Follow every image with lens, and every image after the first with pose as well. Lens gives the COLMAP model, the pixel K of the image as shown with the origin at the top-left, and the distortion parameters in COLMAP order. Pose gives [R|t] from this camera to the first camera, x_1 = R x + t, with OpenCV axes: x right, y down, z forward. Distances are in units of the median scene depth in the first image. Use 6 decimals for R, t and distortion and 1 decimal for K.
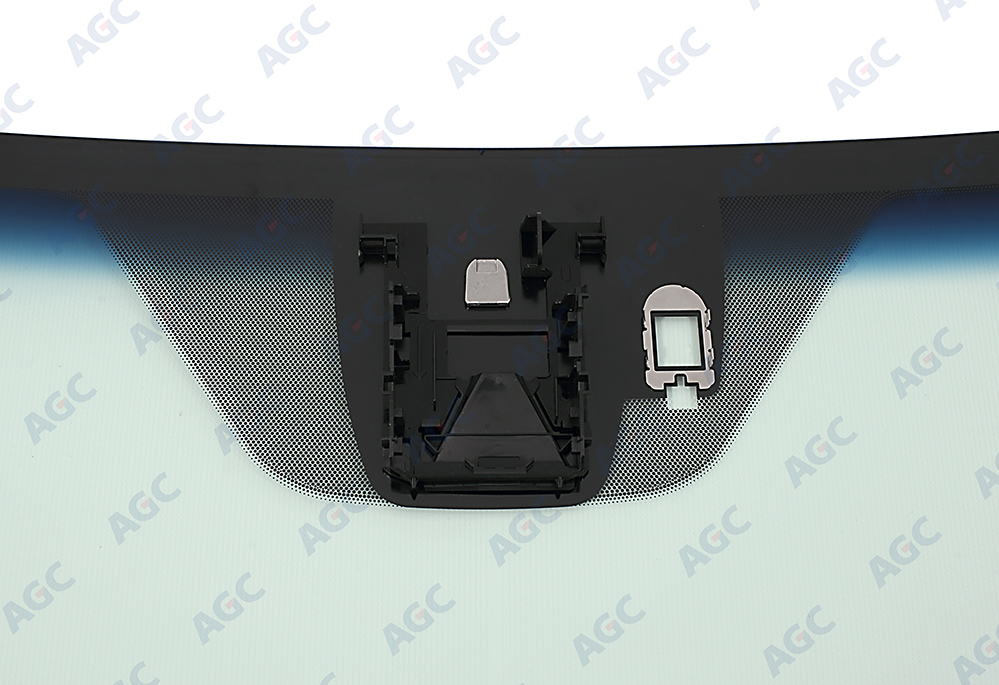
lens RADIAL K [[1485.1, 0, 500.1], [0, 1485.1, 342.5], [0, 0, 1]] dist [-0.041202, 0.000000]
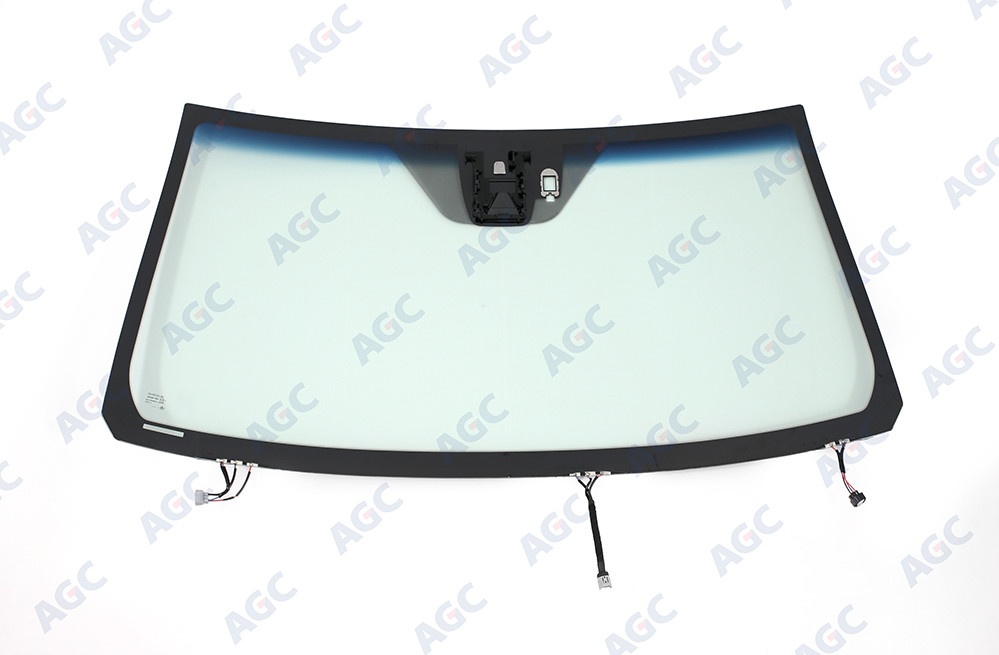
lens RADIAL K [[1491.3, 0, 500.0], [0, 1491.3, 326.7], [0, 0, 1]] dist [-0.030625, 0.000000]
pose [[0.999432, -0.000727, 0.033680, -0.137414], [-0.003744, 0.991178, 0.132481, -0.143825], [-0.033480, -0.132532, 0.990613, -2.846121]]
